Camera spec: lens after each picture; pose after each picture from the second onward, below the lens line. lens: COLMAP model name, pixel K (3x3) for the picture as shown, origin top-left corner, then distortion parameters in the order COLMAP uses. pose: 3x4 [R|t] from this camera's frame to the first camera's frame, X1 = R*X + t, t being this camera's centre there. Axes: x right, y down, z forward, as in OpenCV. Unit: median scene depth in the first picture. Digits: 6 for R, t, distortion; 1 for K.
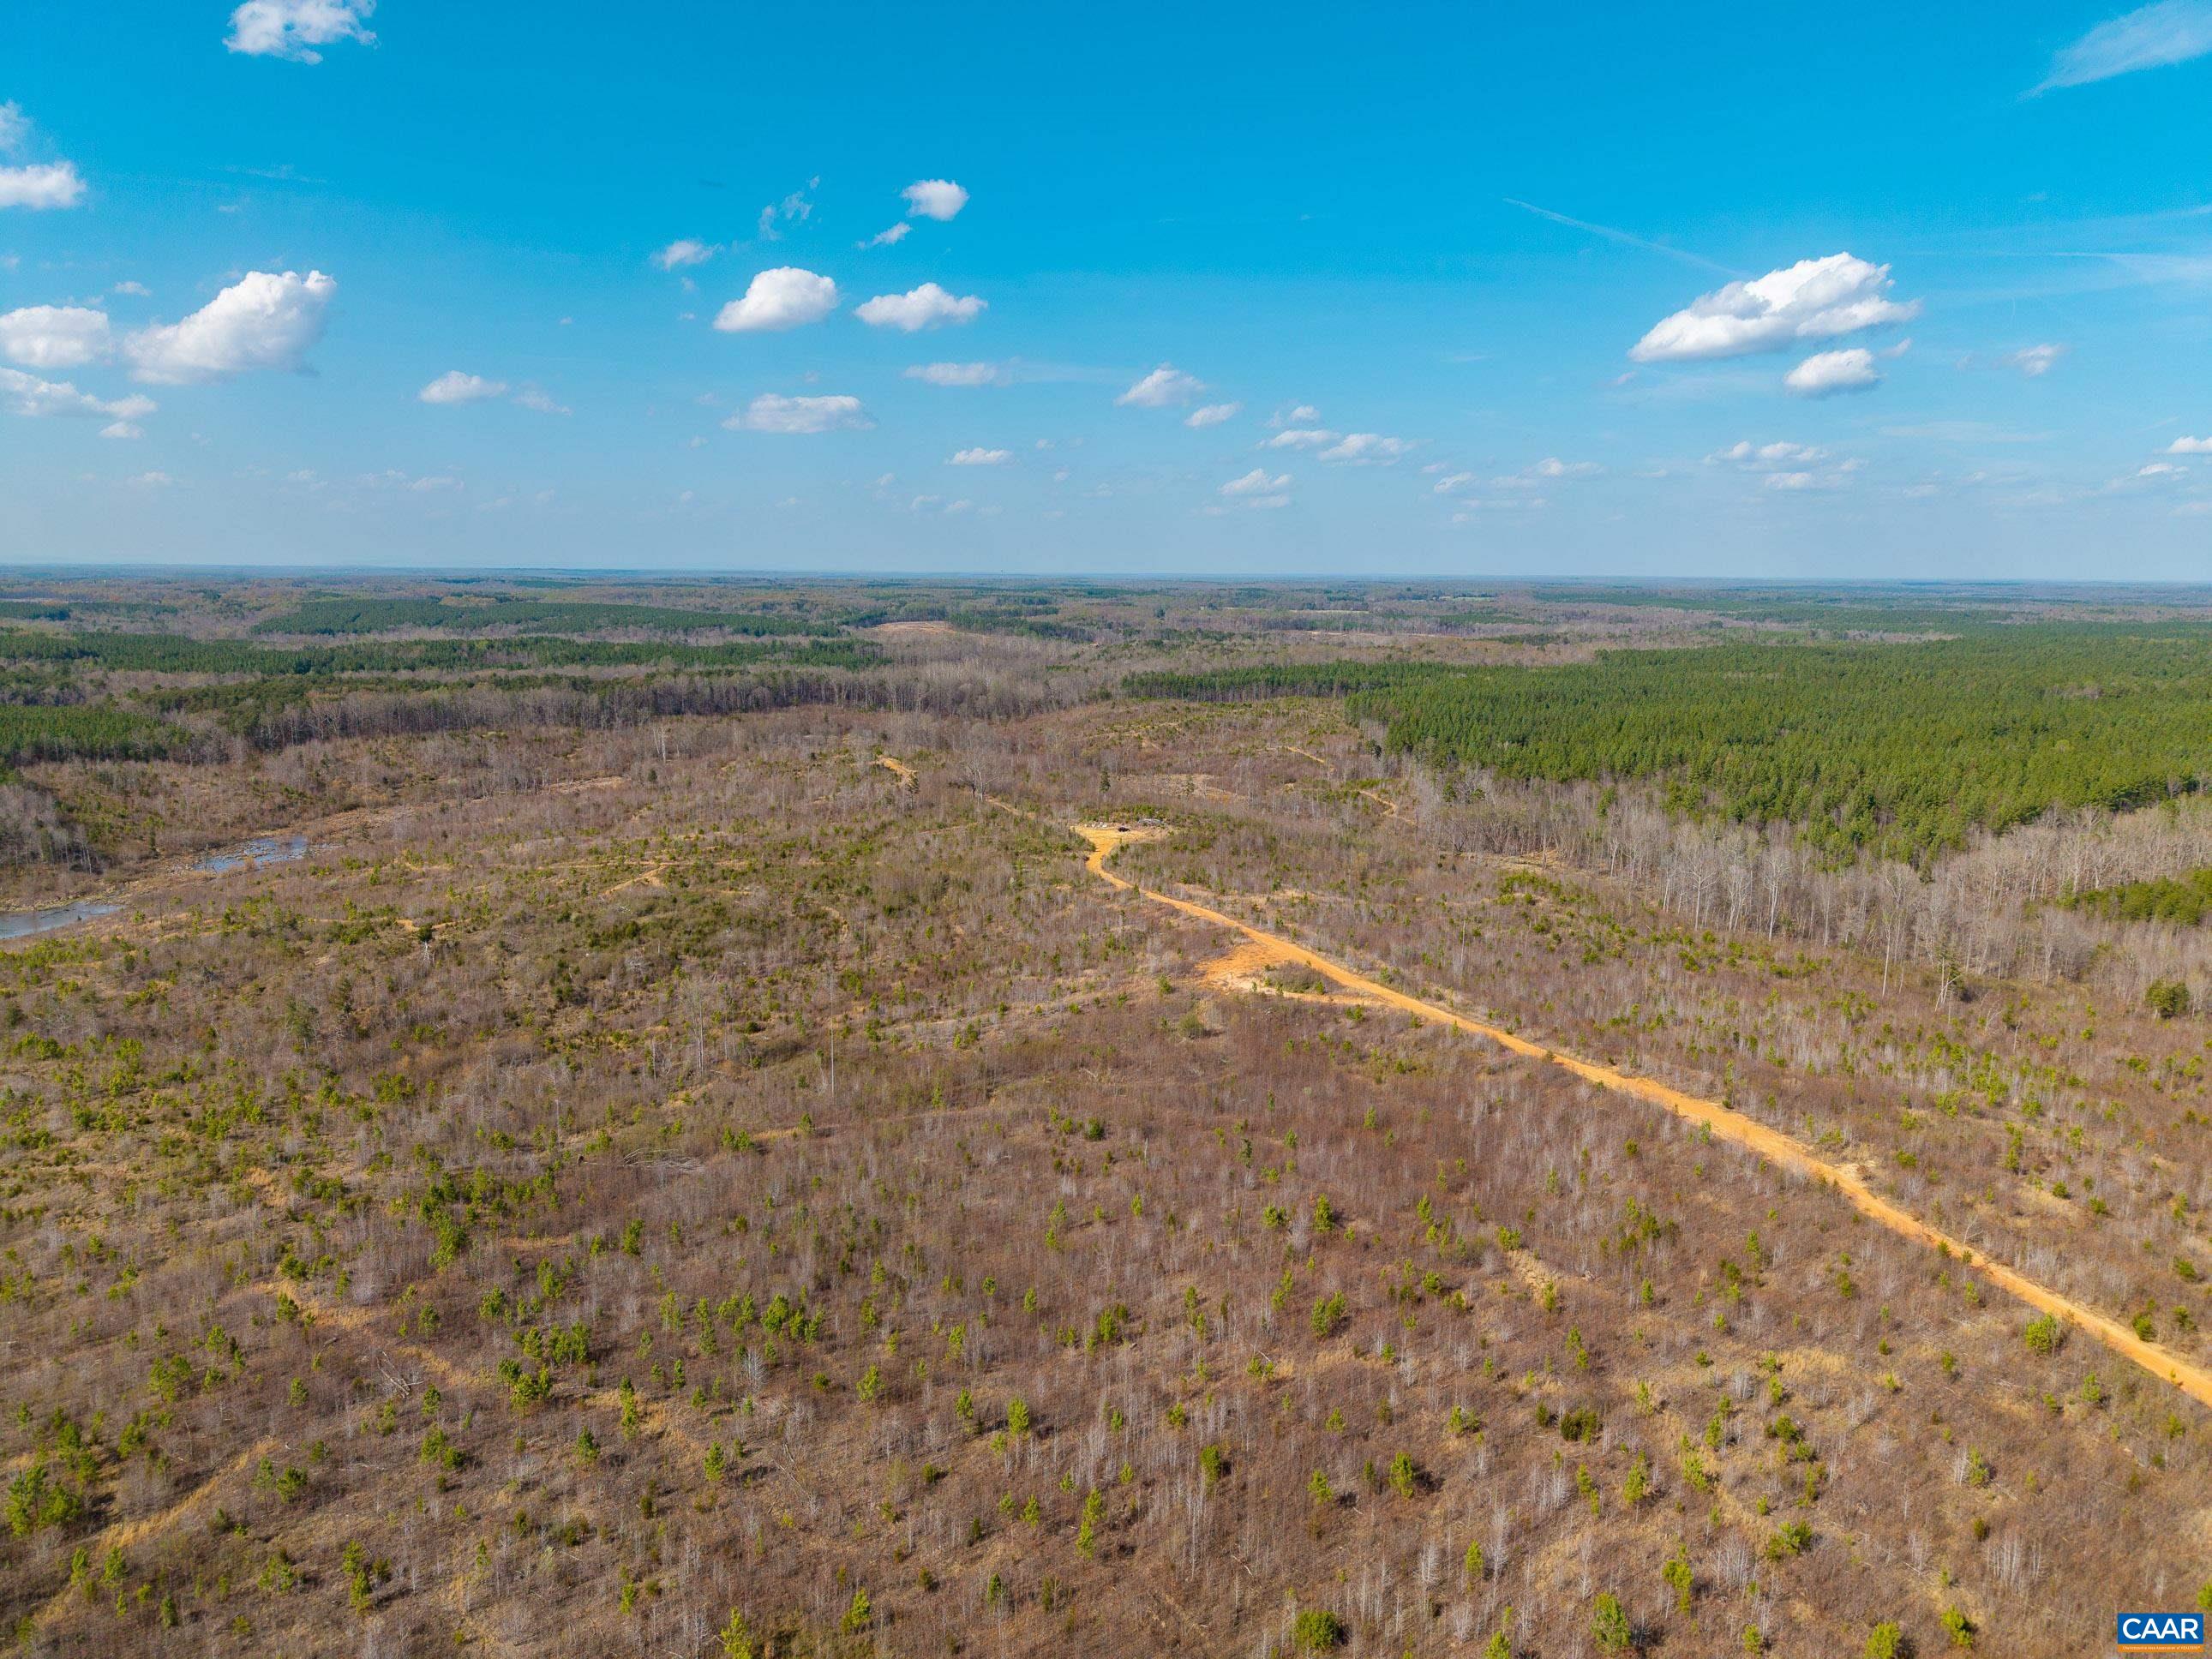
lens RADIAL K [[1507.2, 0, 1103.5], [0, 1507.2, 837.1], [0, 0, 1]] dist [-0.023399, -0.001267]
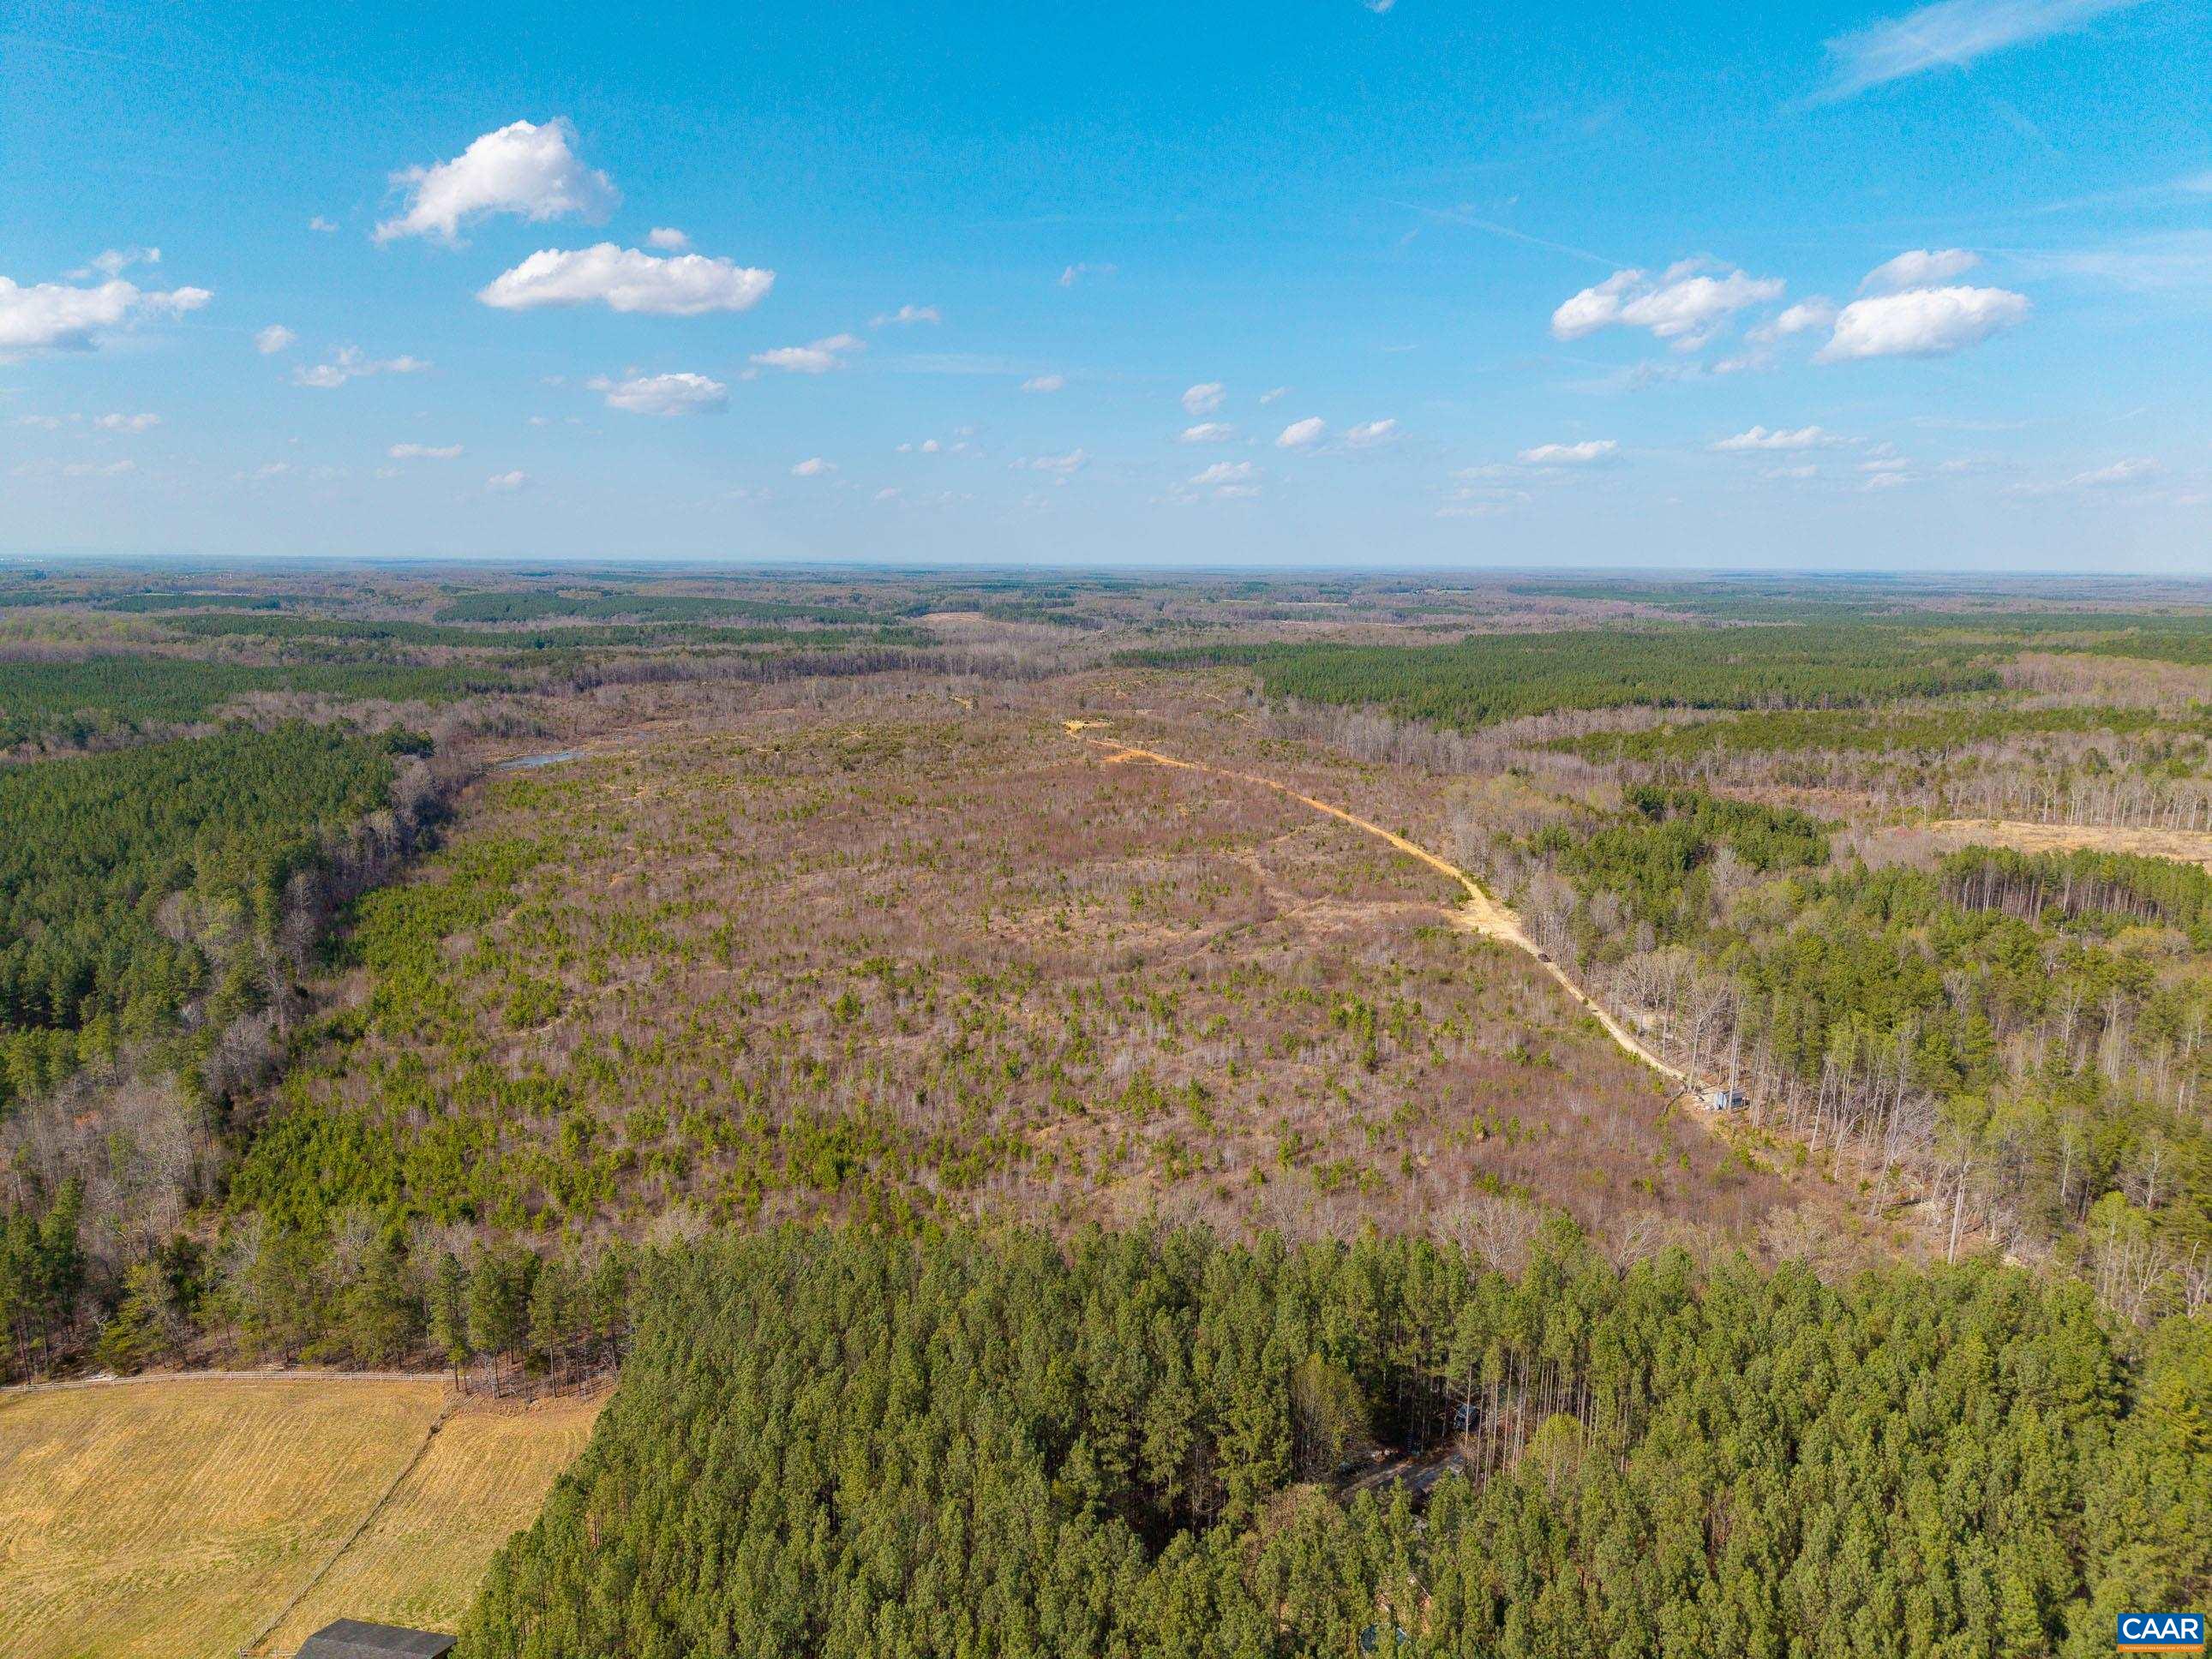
lens RADIAL K [[1507.2, 0, 1108.8], [0, 1507.2, 824.3], [0, 0, 1]] dist [-0.023399, -0.001267]
pose [[0.999908, 0.002918, -0.013277, 0.032452], [-0.002941, 0.999994, -0.001680, 0.061886], [0.013272, 0.001719, 0.999910, -0.447763]]
